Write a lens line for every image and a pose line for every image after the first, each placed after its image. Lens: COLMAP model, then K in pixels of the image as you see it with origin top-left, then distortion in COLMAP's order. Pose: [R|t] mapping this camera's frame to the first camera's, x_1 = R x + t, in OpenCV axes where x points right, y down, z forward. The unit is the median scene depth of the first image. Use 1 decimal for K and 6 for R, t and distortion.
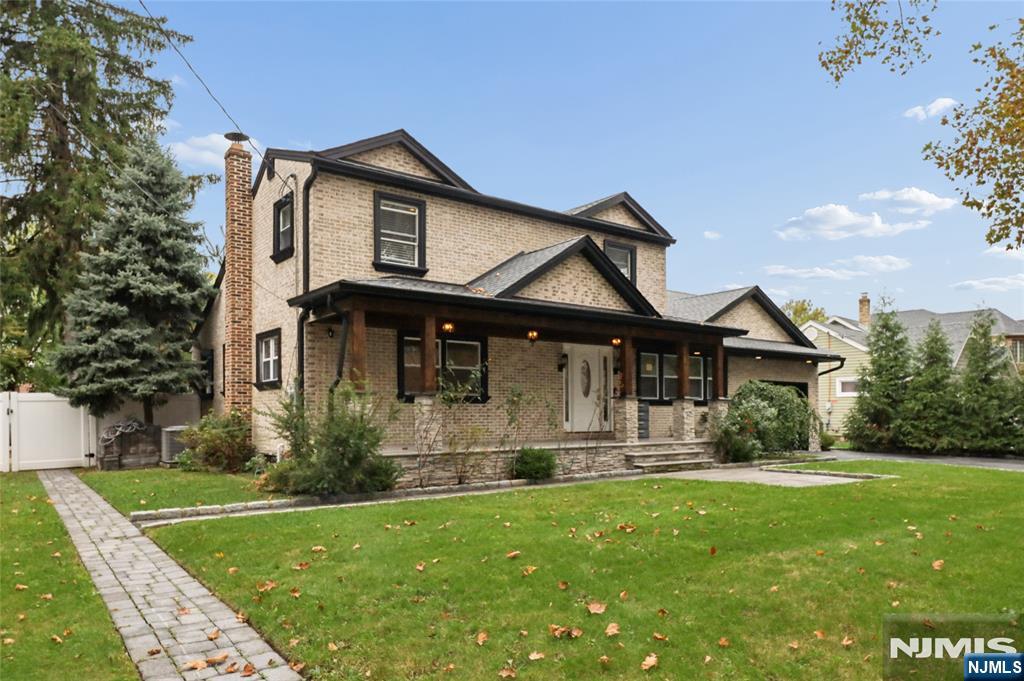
lens RADIAL K [[686.8, 0, 512.0], [0, 686.8, 340.5], [0, 0, 1]] dist [0.001932, 0.000223]
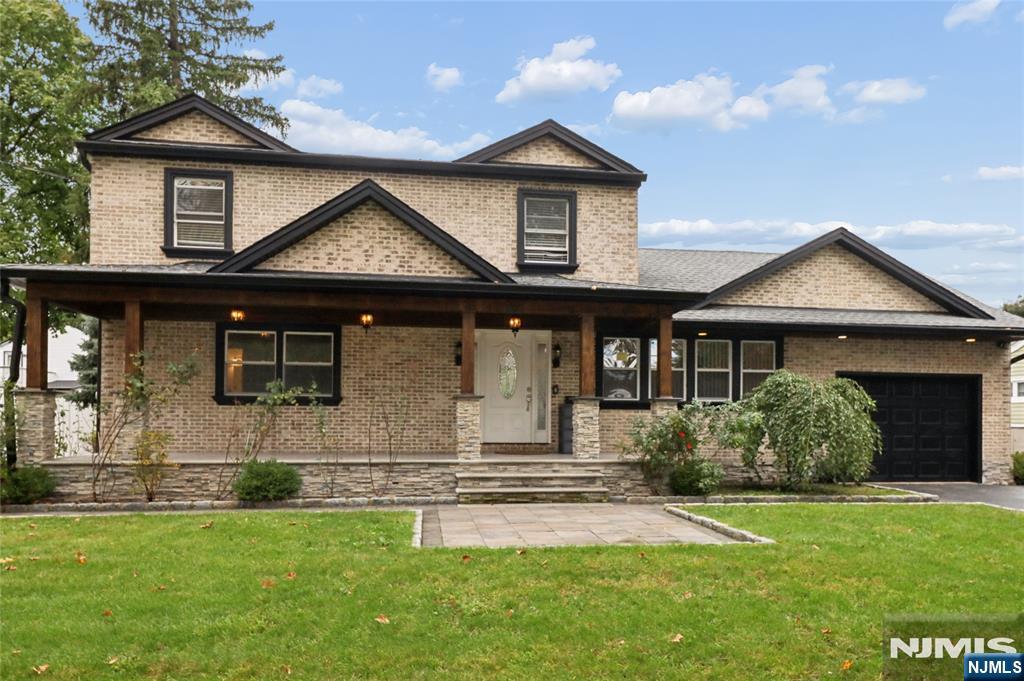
lens RADIAL K [[659.1, 0, 510.1], [0, 659.1, 367.6], [0, 0, 1]] dist [0.000751, 0.000590]
pose [[0.872600, -0.030448, -0.487485, 0.552643], [0.043095, 0.998962, 0.014745, 0.044443], [0.486530, -0.033874, 0.873007, 0.419654]]
